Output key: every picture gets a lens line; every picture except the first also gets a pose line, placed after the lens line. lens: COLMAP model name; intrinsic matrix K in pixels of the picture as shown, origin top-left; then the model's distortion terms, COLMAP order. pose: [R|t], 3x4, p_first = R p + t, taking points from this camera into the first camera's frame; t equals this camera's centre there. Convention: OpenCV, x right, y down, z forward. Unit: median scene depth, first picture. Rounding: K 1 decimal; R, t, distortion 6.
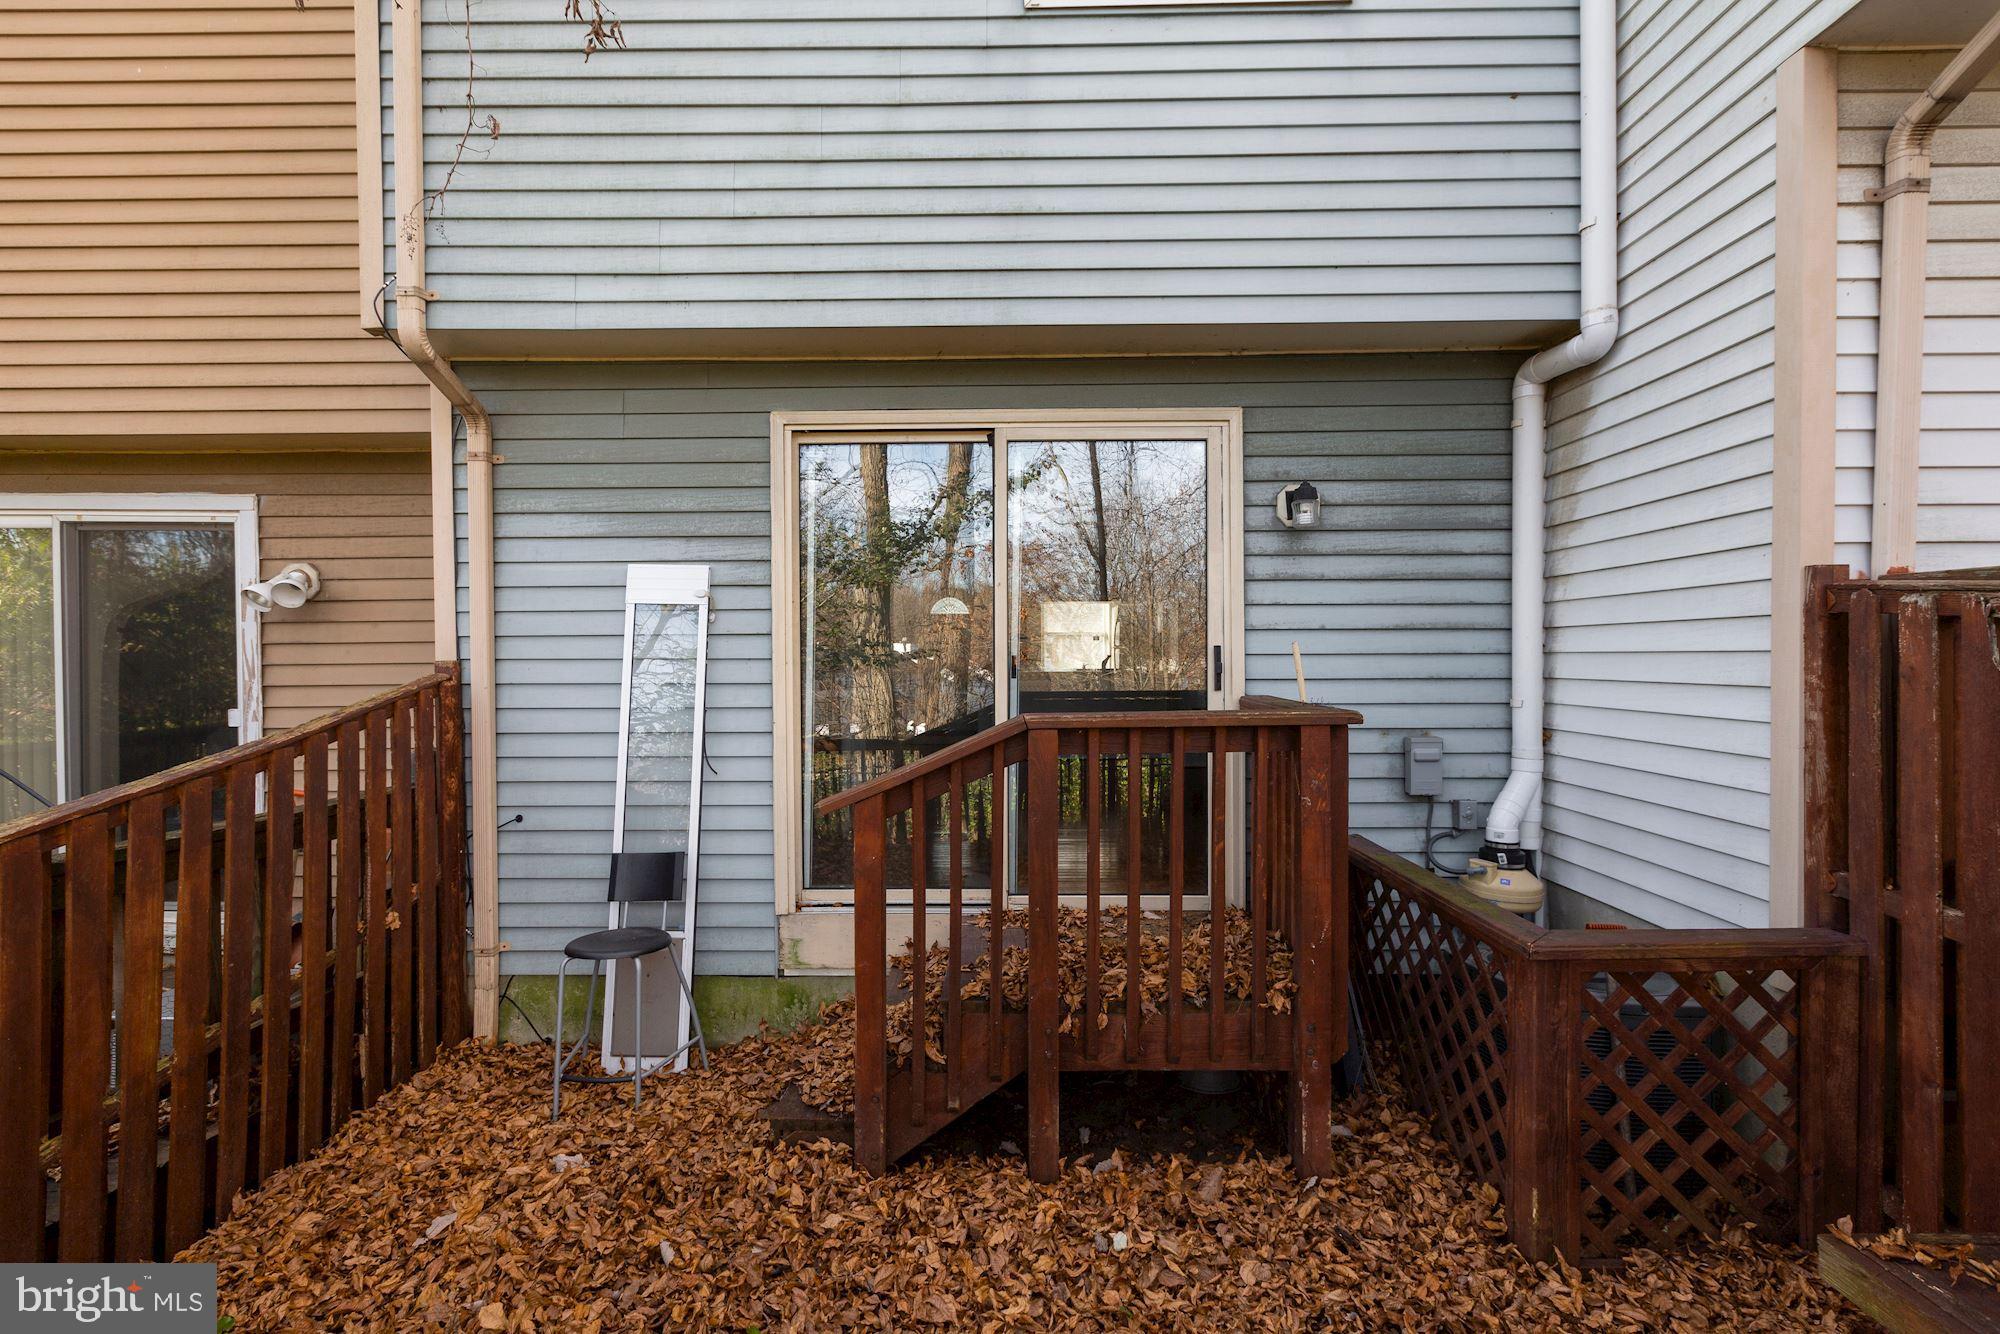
lens RADIAL K [[914.8, 0, 998.3], [0, 914.8, 665.0], [0, 0, 1]] dist [0.001099, 0.001081]
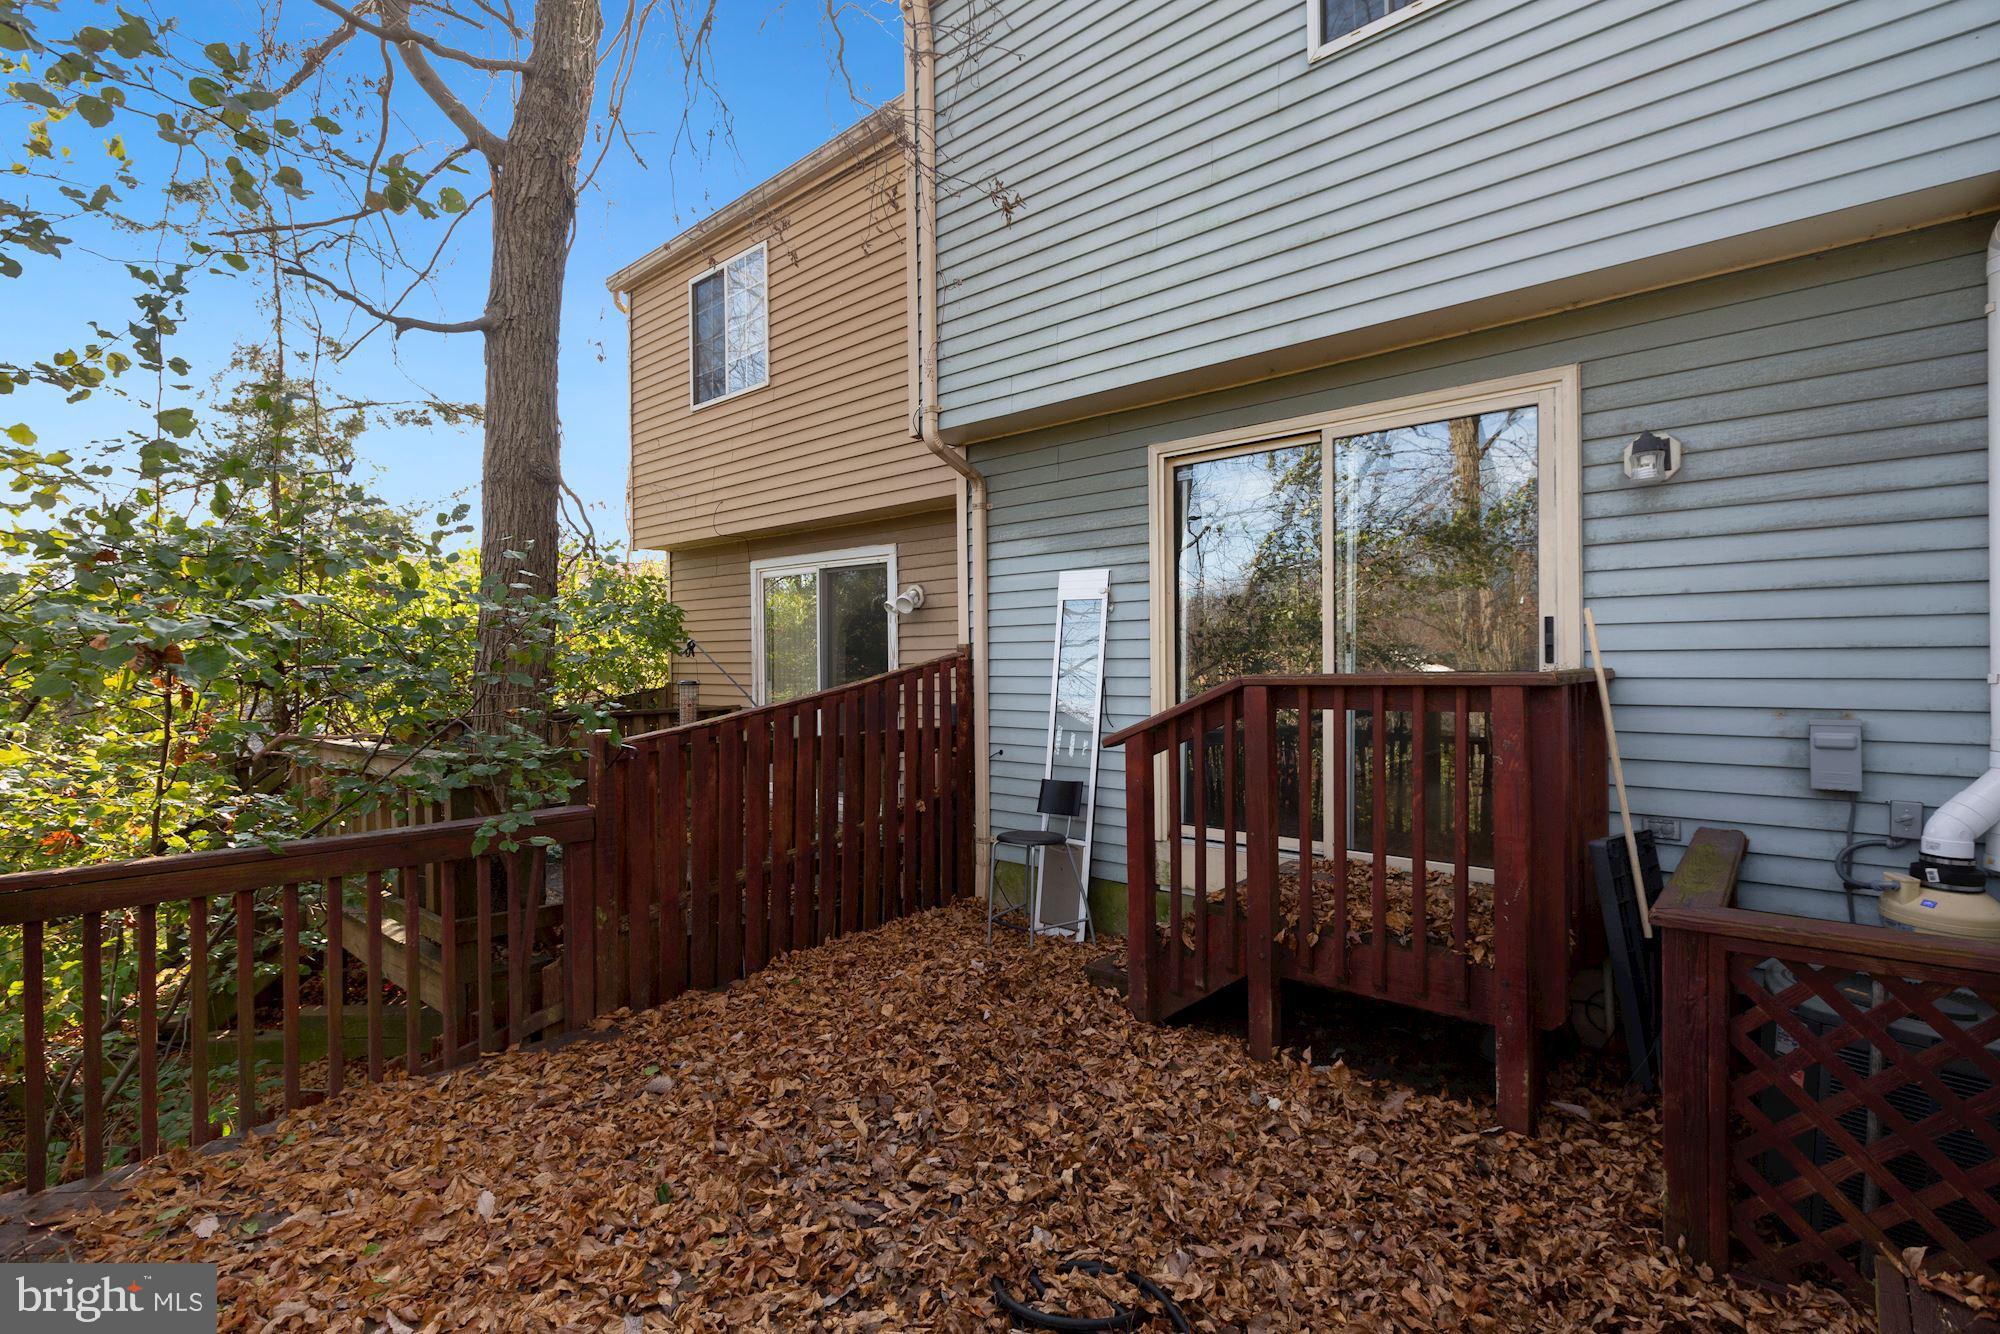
lens RADIAL K [[914.8, 0, 998.3], [0, 914.8, 665.0], [0, 0, 1]] dist [0.001099, 0.001081]
pose [[0.758761, 0.000119, -0.651369, 0.440455], [-0.001762, 0.999997, -0.001871, 0.033794], [0.651366, 0.002568, 0.758759, -0.110441]]
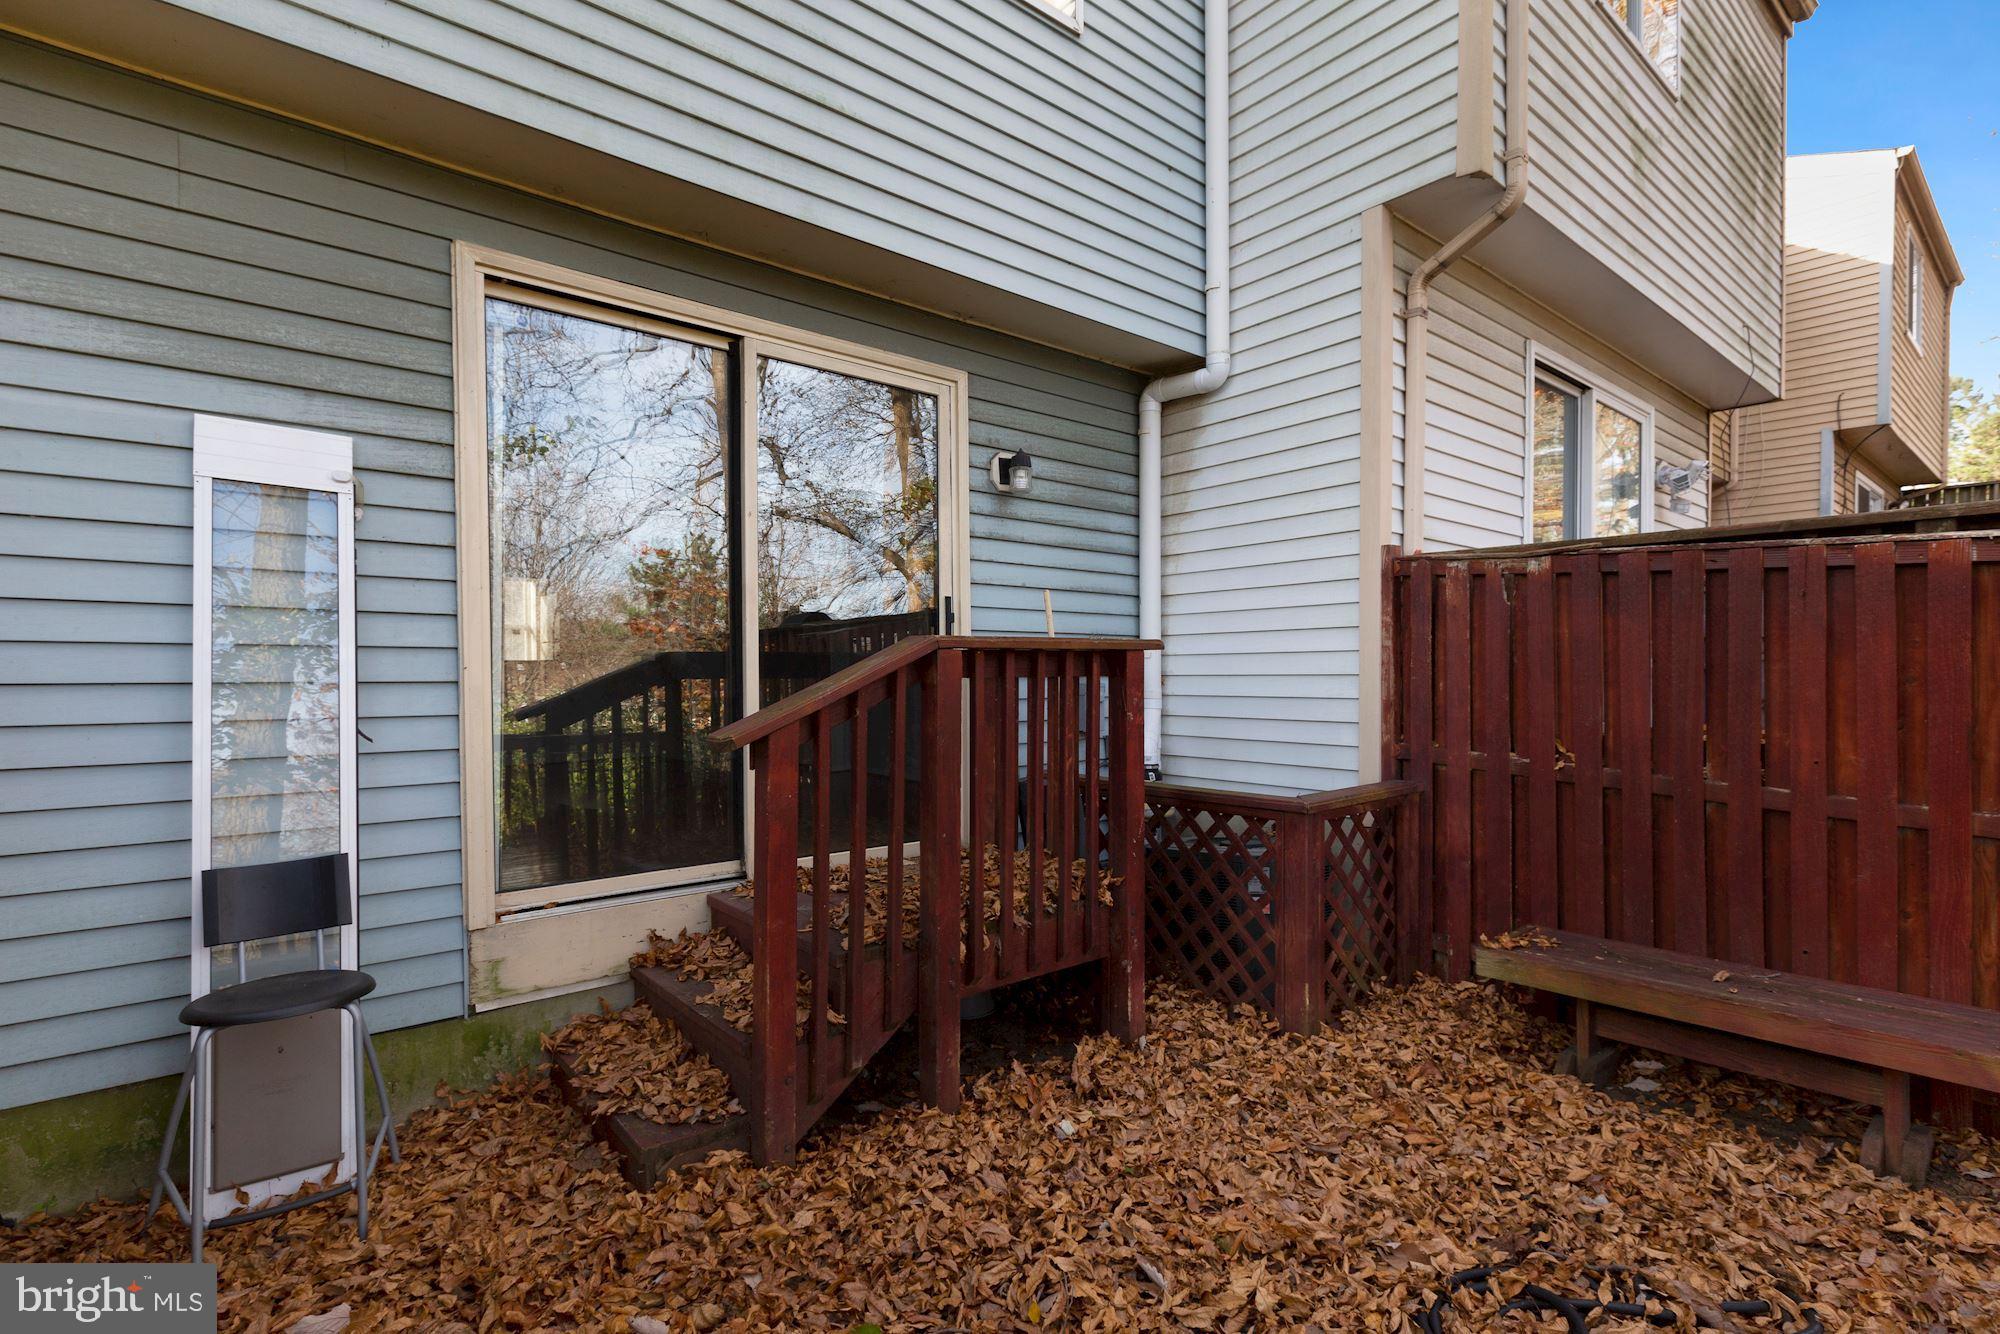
lens RADIAL K [[938.8, 0, 1003.6], [0, 938.8, 686.8], [0, 0, 1]] dist [0.002490, 0.001084]
pose [[0.756328, -0.006735, 0.654158, -0.425518], [0.007042, 0.999973, 0.002154, 0.082302], [-0.654154, 0.002978, 0.756355, 0.156855]]
